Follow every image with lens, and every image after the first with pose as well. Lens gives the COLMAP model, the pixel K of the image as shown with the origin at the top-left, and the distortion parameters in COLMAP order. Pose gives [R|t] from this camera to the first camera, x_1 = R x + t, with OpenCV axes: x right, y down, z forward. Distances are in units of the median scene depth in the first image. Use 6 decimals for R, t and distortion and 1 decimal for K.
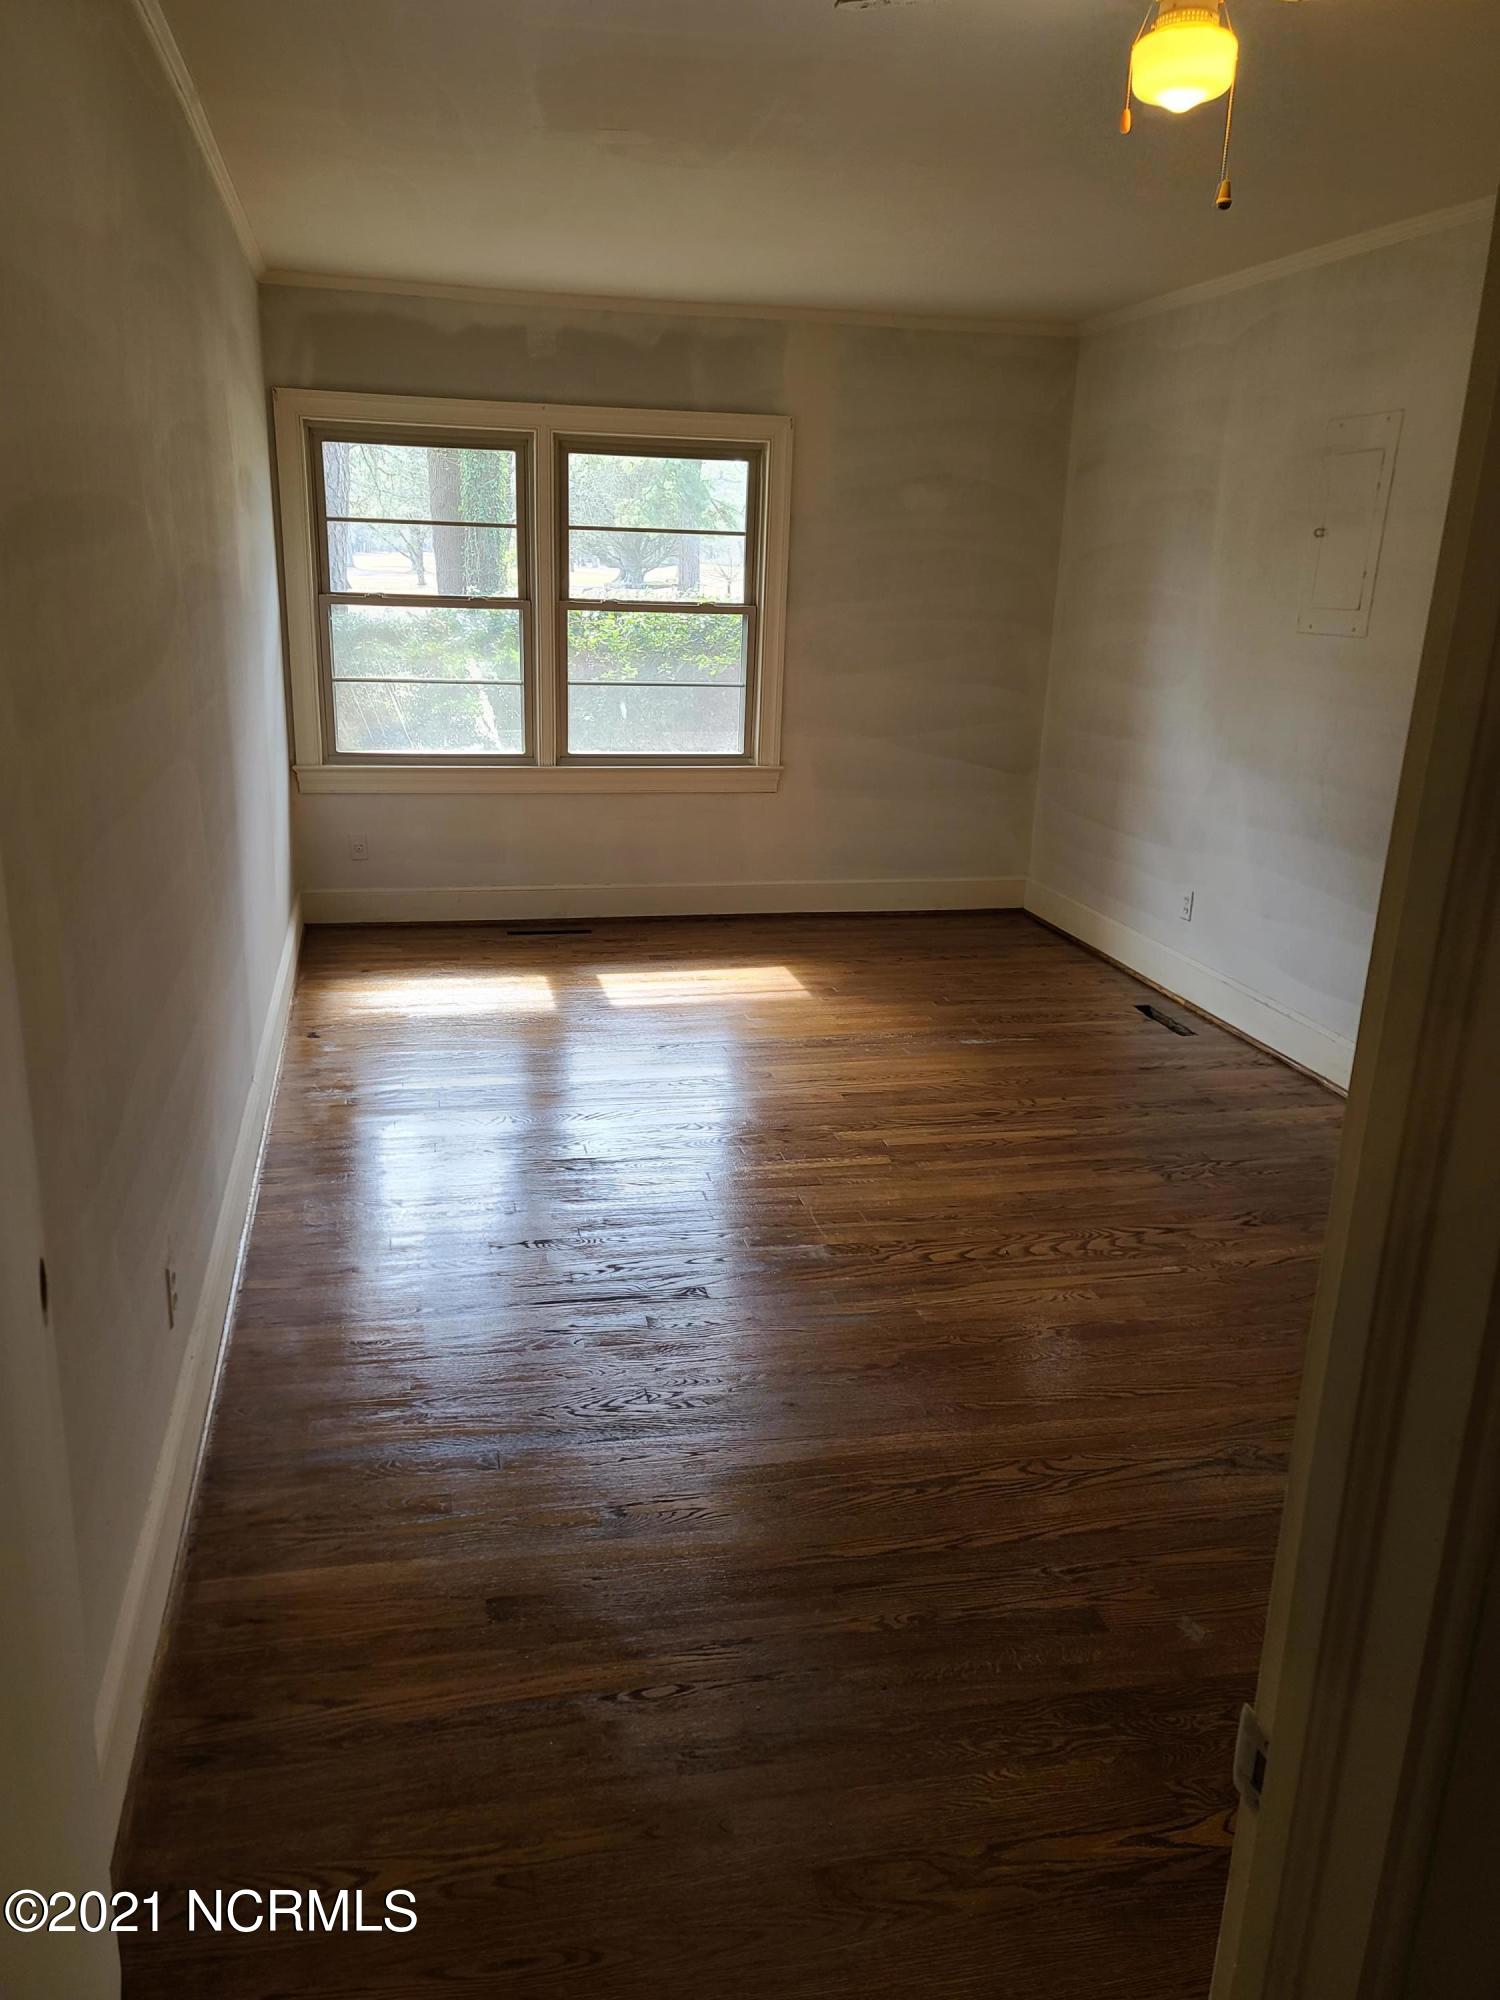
lens RADIAL K [[1500.6, 0, 745.7], [0, 1500.6, 997.7], [0, 0, 1]] dist [0.090461, -0.051370]
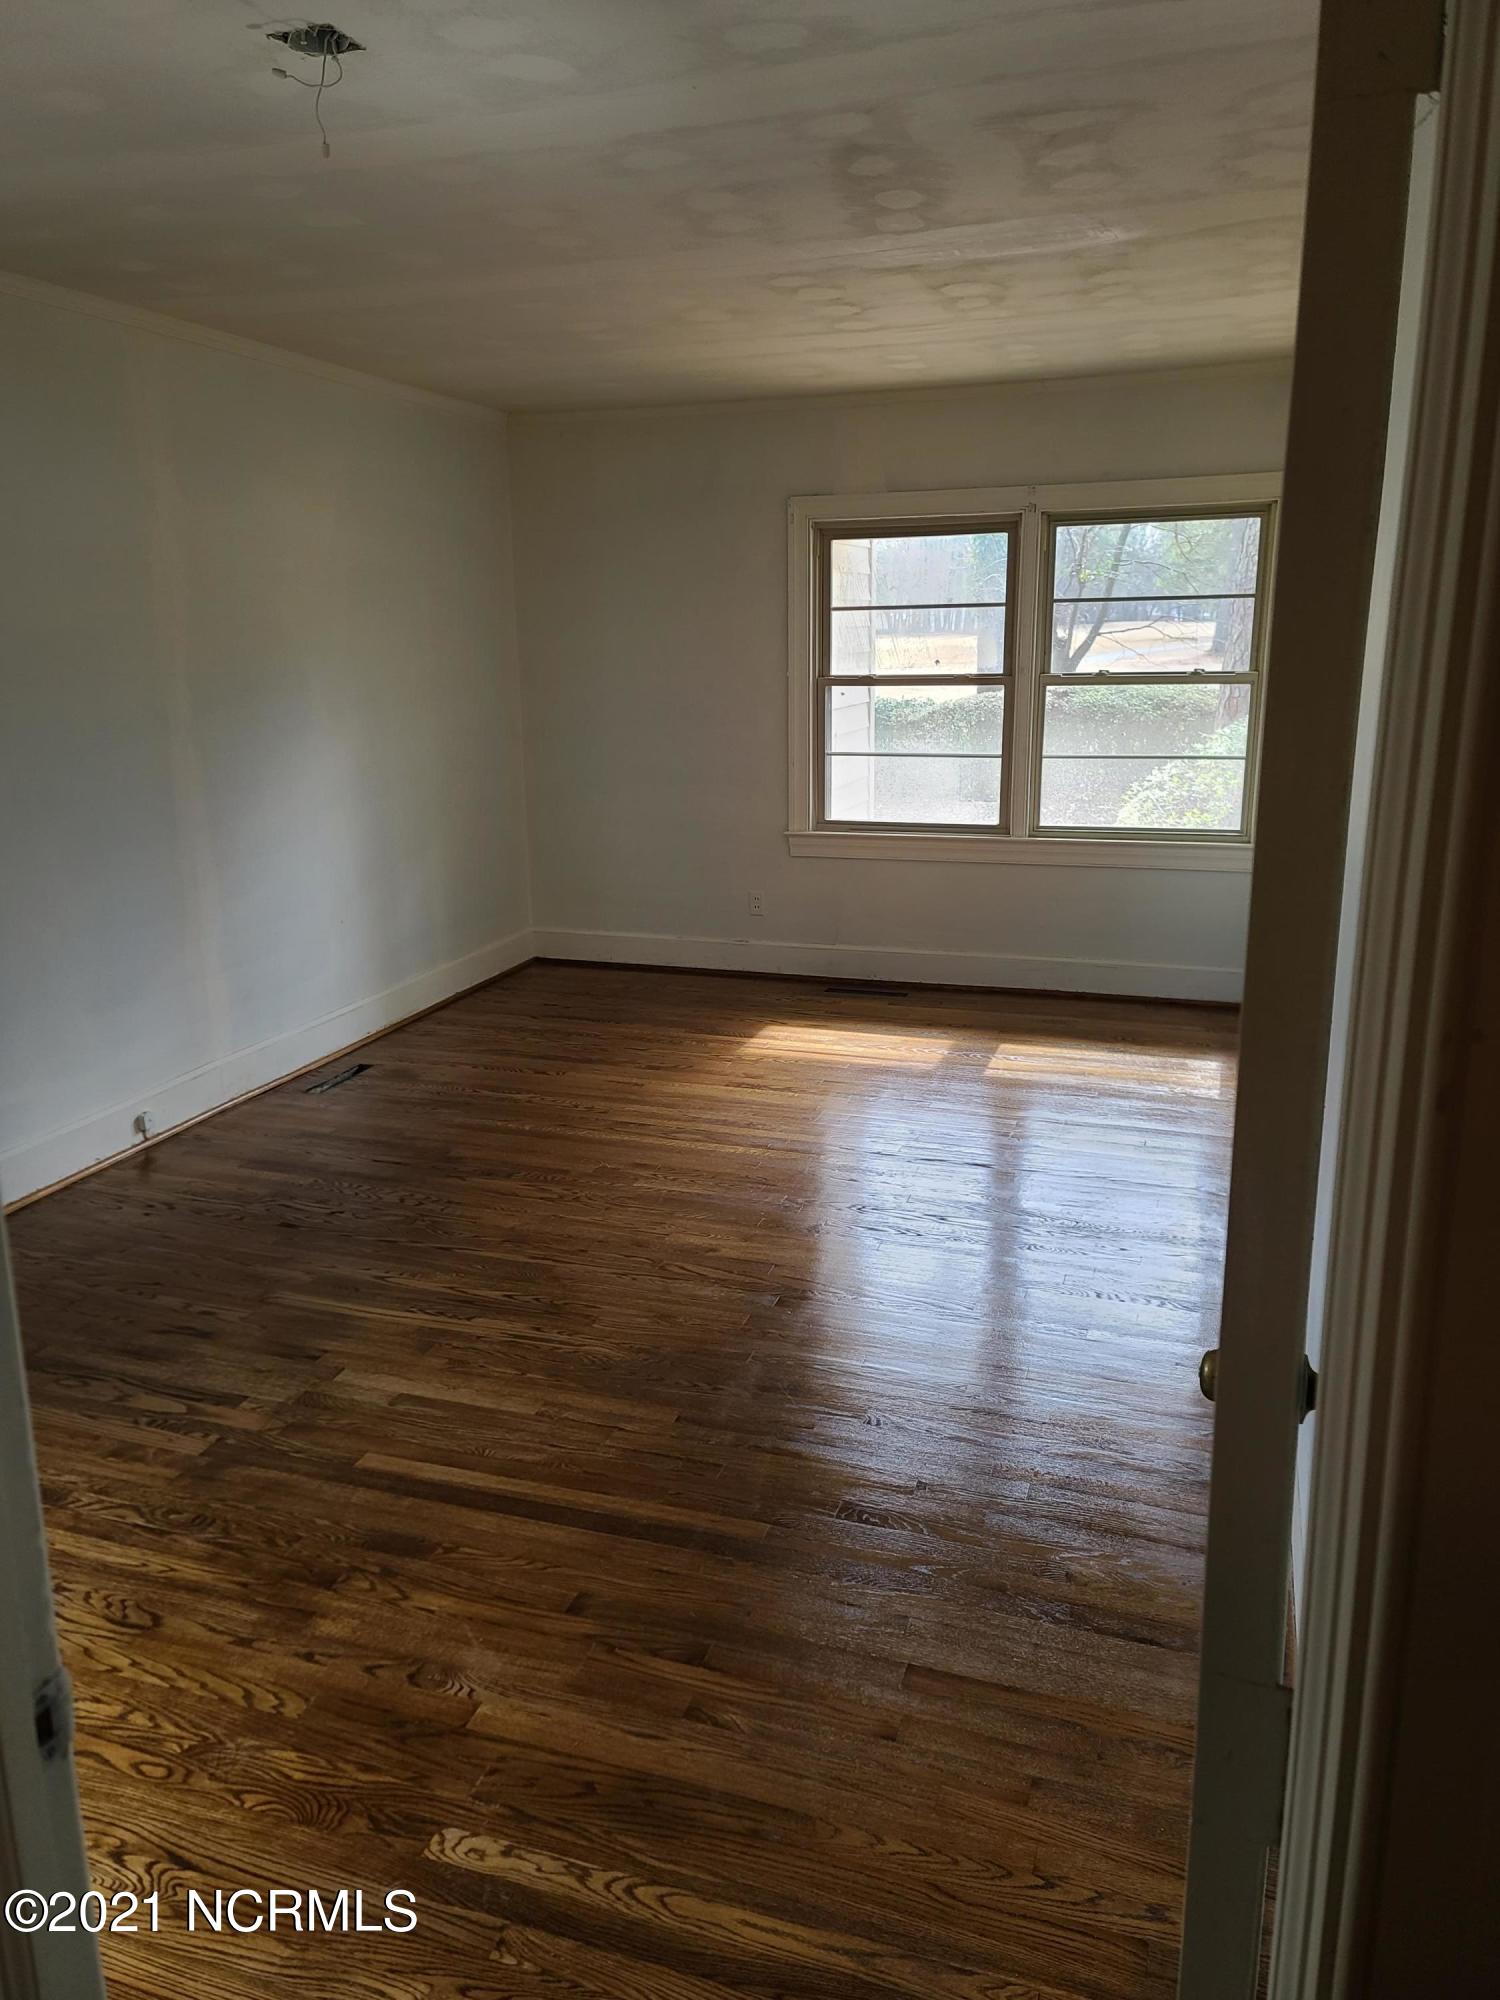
lens RADIAL K [[1500.6, 0, 741.2], [0, 1500.6, 1008.8], [0, 0, 1]] dist [0.090461, -0.051370]
pose [[0.833838, 0.093694, -0.544000, 0.277490], [-0.115270, 0.993318, -0.005603, -0.012786], [0.539840, 0.067379, 0.839067, 0.062862]]
